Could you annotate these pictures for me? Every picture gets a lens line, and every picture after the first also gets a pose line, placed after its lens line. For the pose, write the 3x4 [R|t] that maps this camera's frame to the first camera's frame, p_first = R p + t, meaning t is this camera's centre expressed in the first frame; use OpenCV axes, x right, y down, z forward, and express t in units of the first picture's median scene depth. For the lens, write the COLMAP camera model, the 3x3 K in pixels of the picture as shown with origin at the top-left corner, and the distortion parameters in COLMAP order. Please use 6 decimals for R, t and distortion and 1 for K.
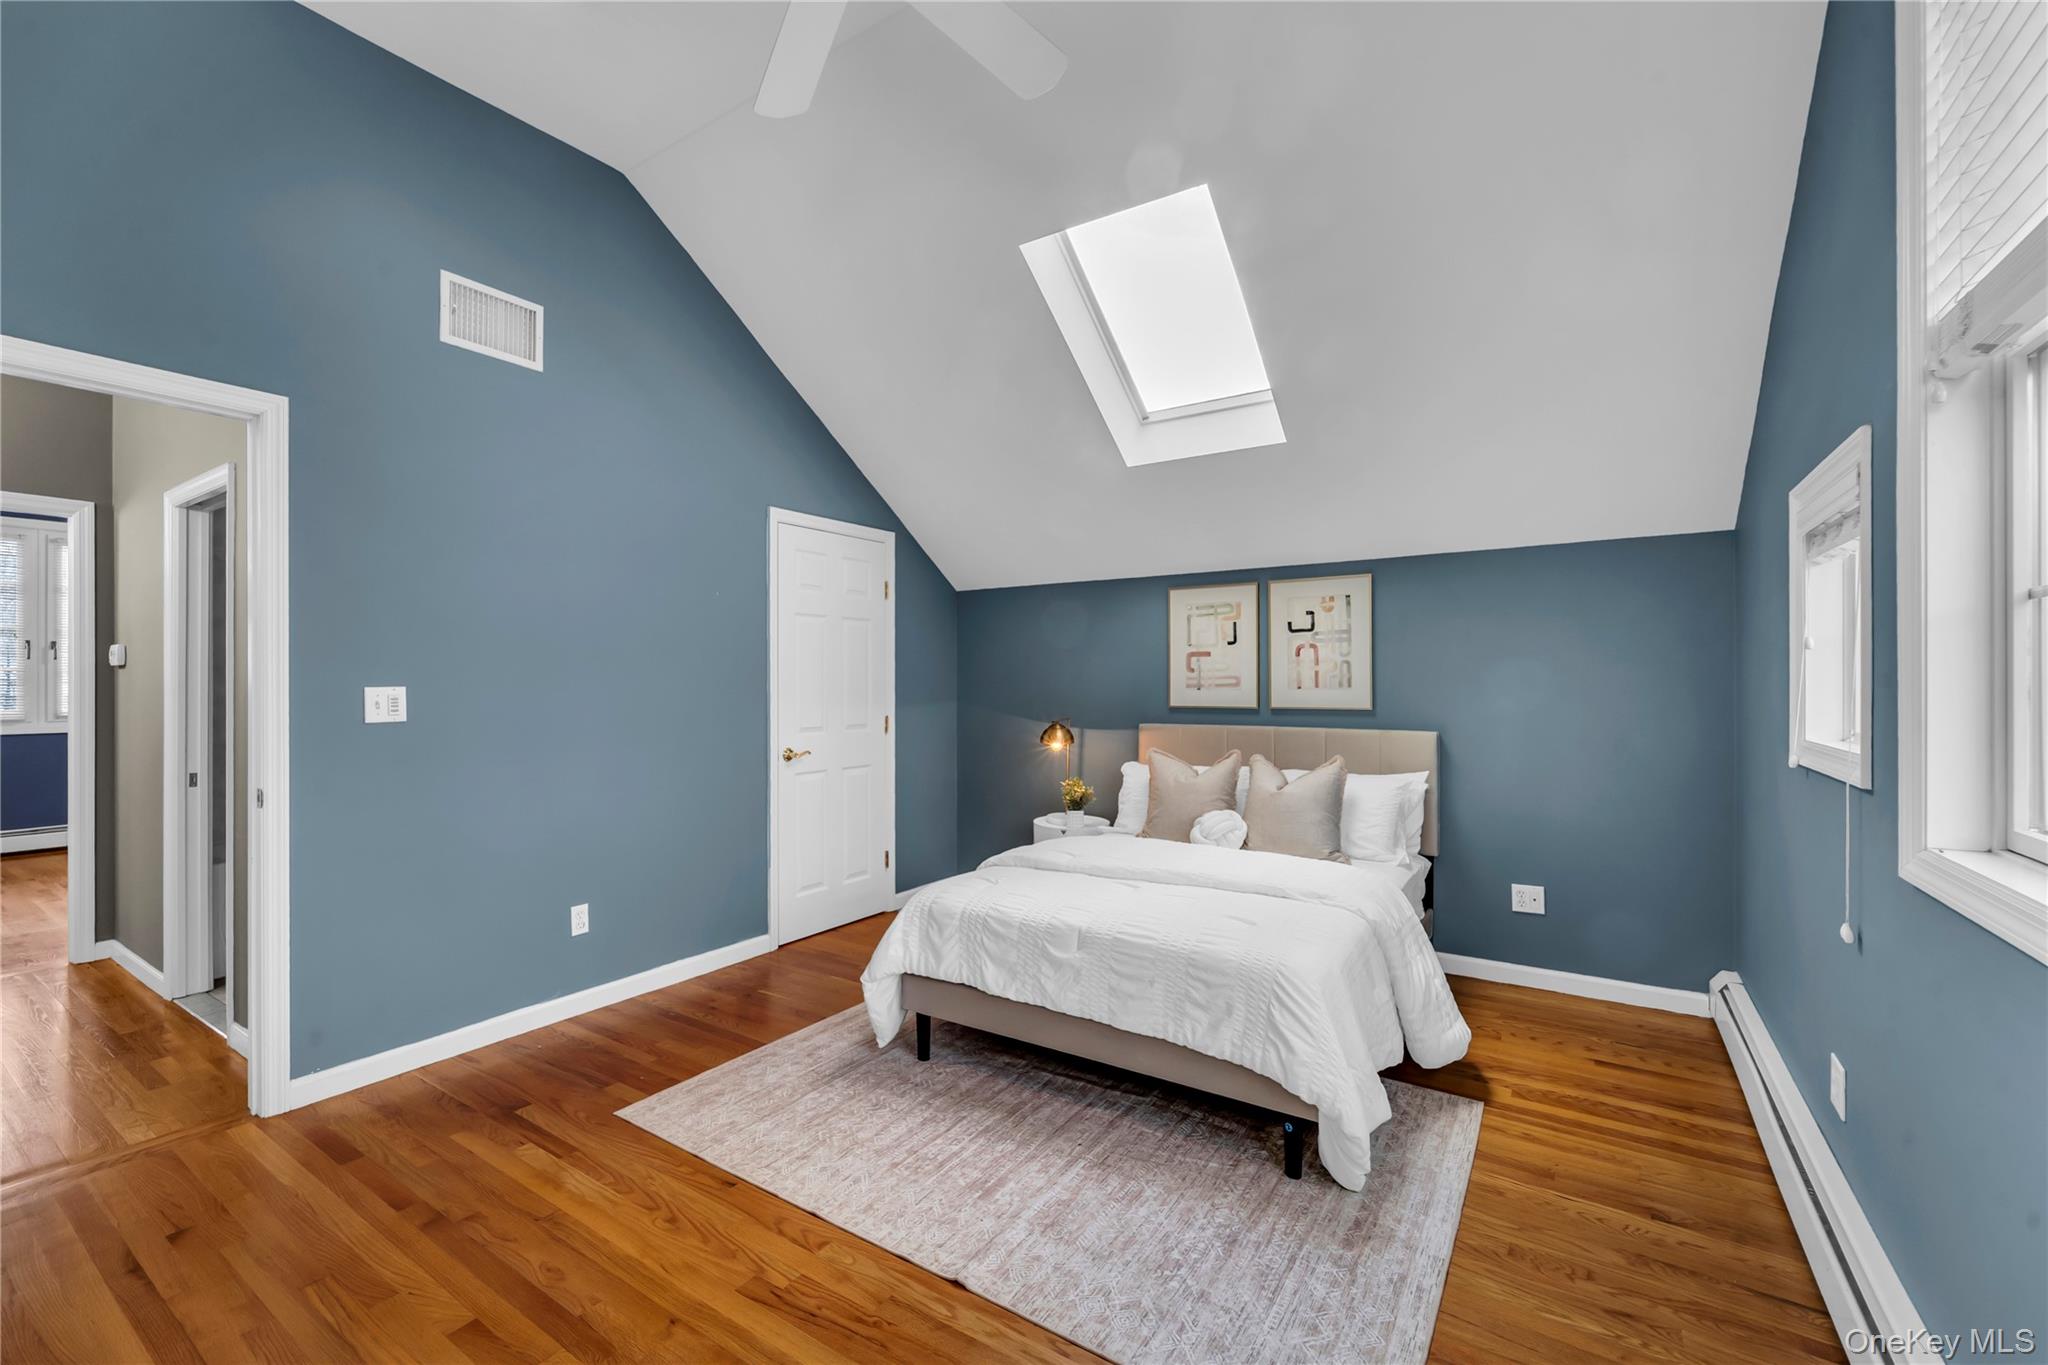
lens RADIAL K [[869.7, 0, 994.1], [0, 869.7, 679.5], [0, 0, 1]] dist [0.000490, 0.000083]
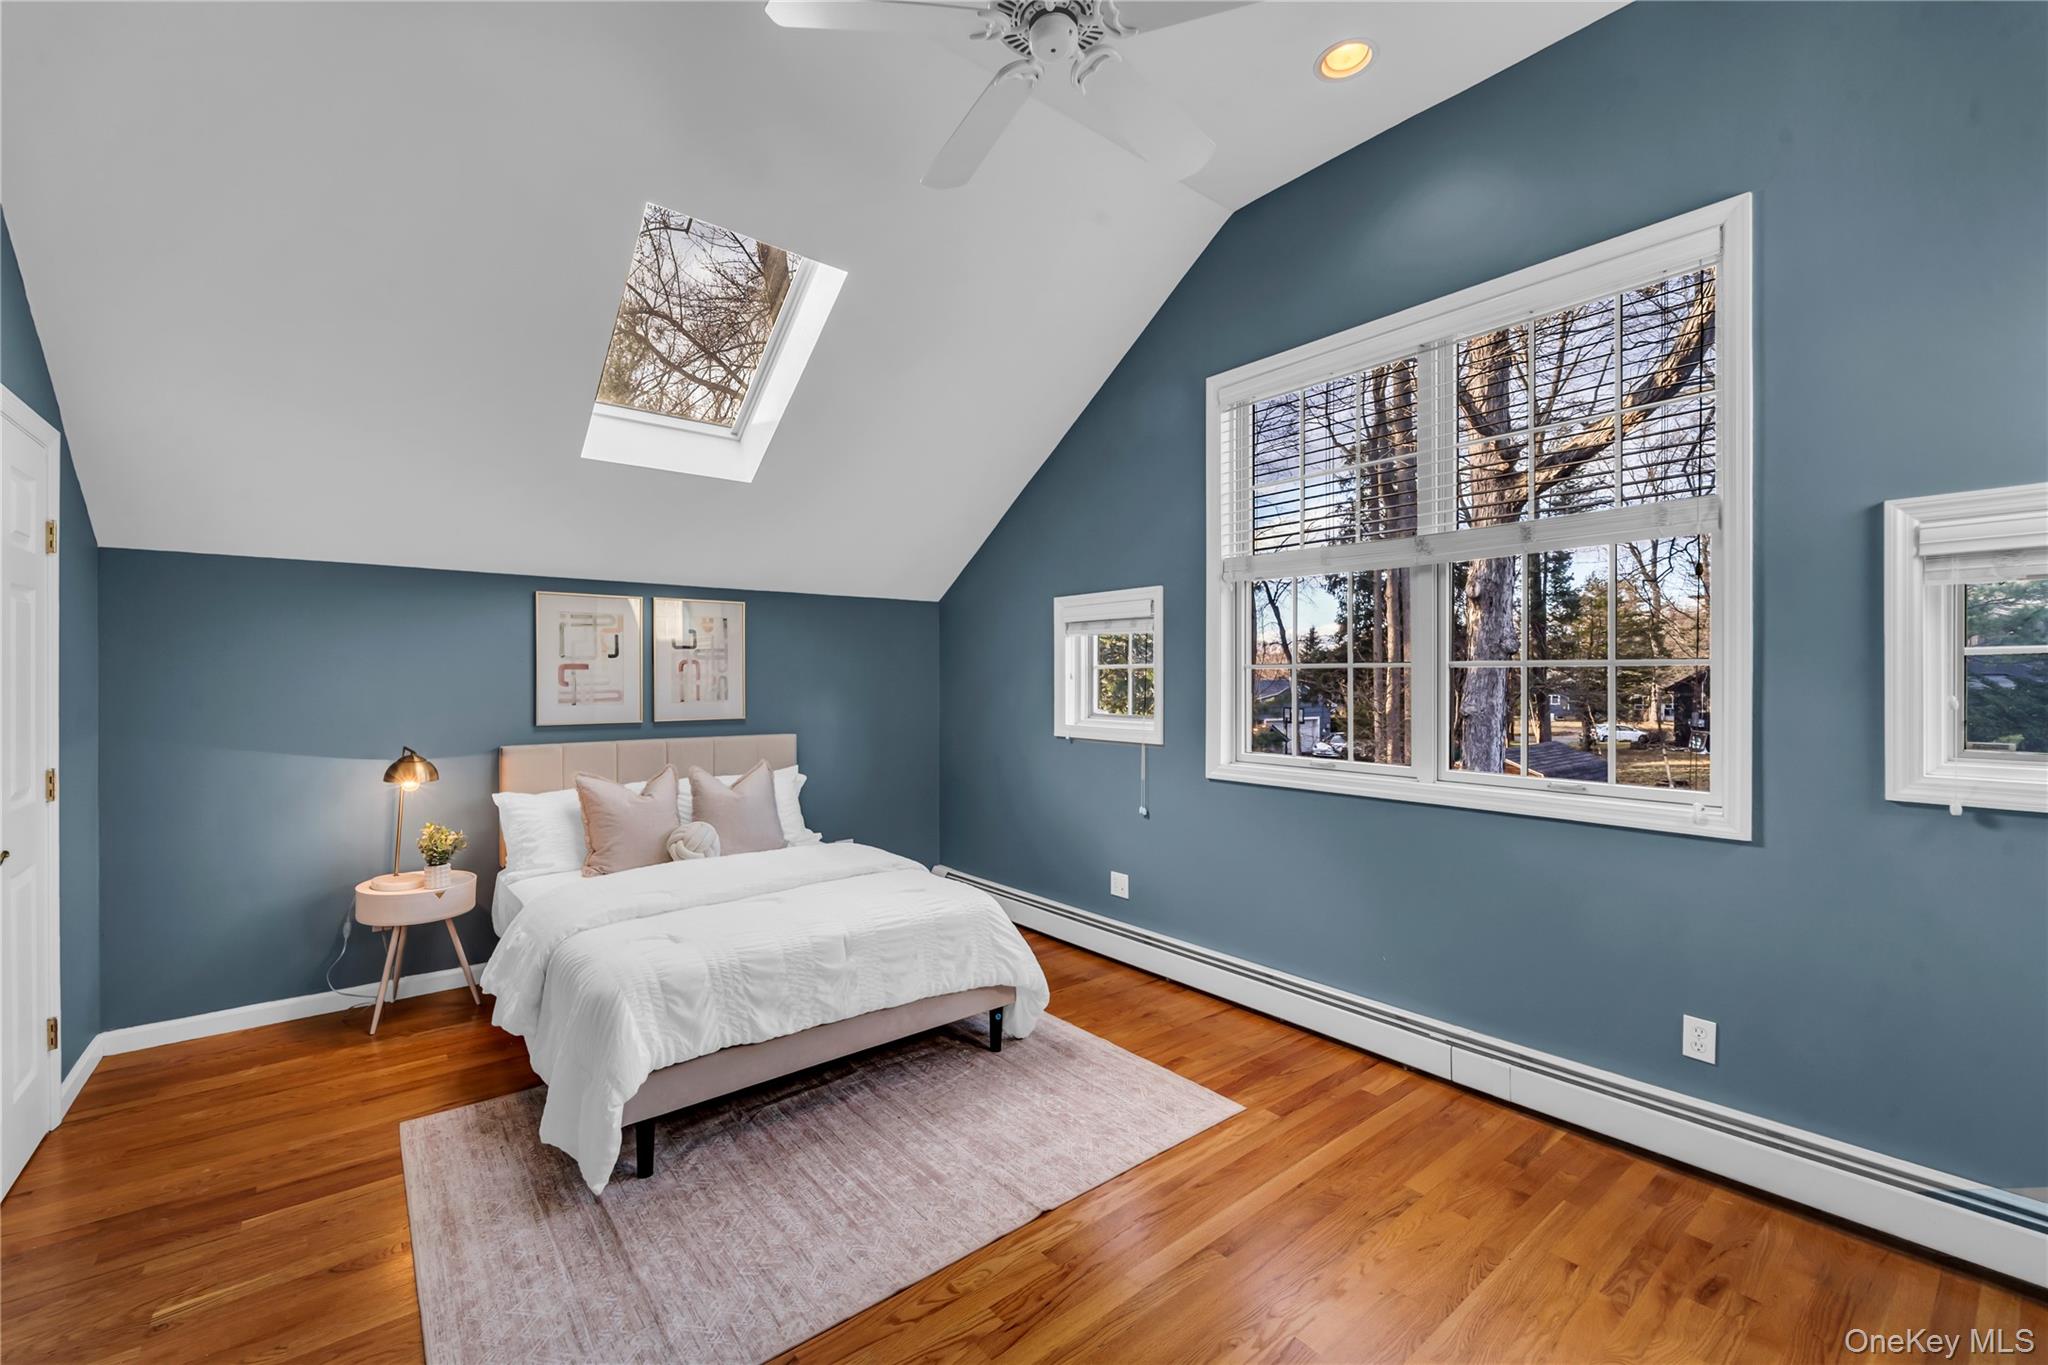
lens RADIAL K [[831.8, 0, 1024.0], [0, 831.8, 682.5], [0, 0, 1]] dist [-0.000470, -0.000209]
pose [[0.282099, -0.002208, 0.959383, -0.771048], [-0.002245, 0.999993, 0.002962, -0.025955], [-0.959383, -0.002989, 0.282092, 0.475627]]
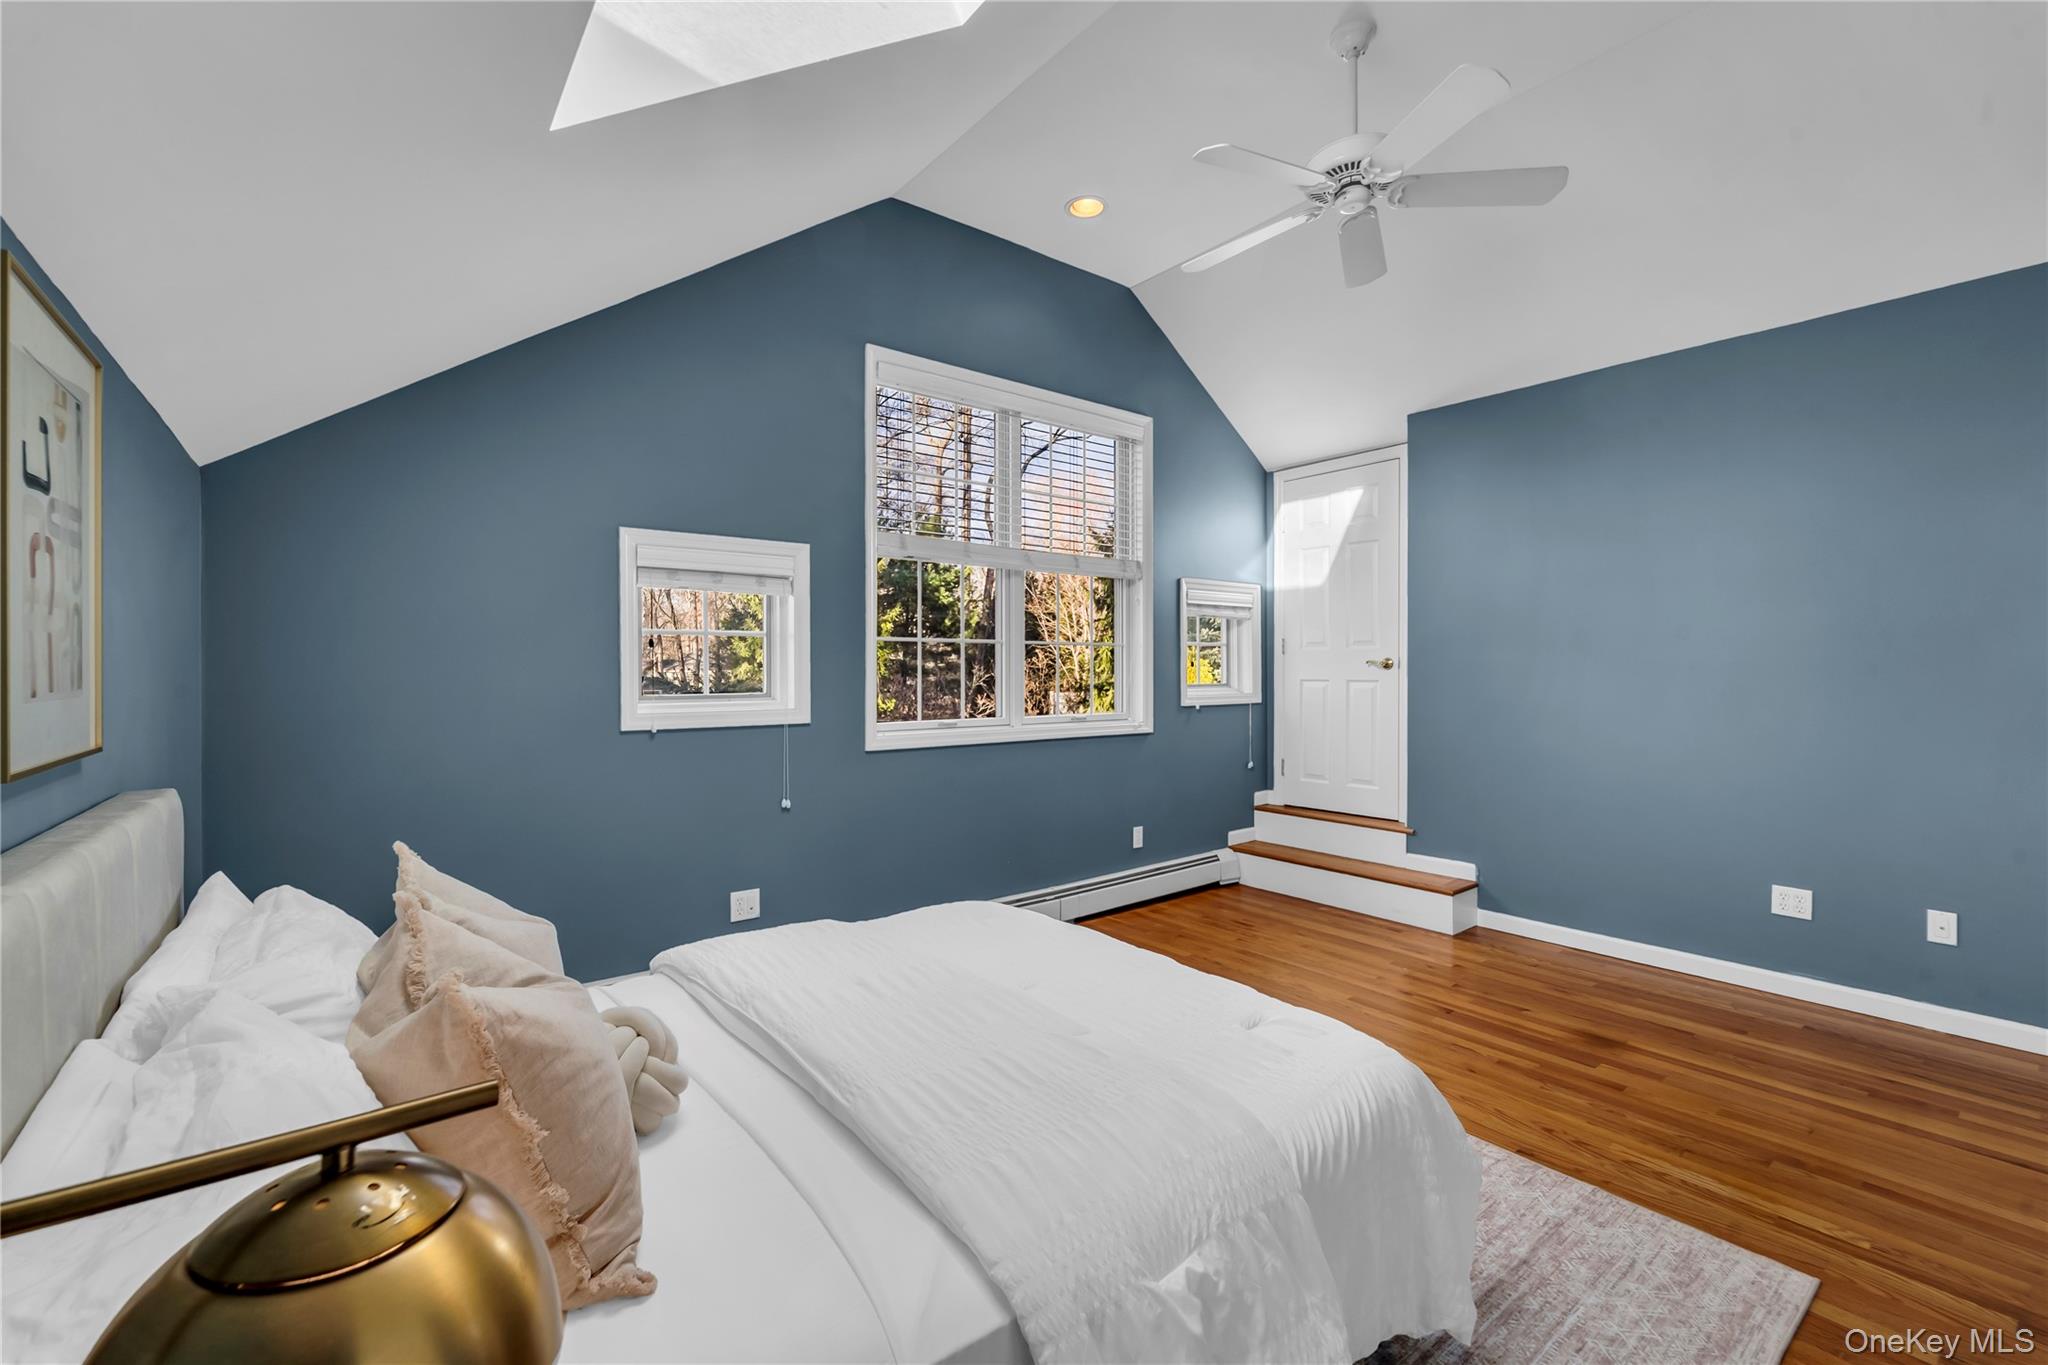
lens RADIAL K [[845.3, 0, 981.2], [0, 845.3, 664.9], [0, 0, 1]] dist [0.016590, 0.000103]
pose [[-0.945001, 0.001201, 0.327065, -0.021737], [0.001355, 0.999999, 0.000241, -0.005815], [-0.327064, 0.000670, -0.945002, 1.754487]]
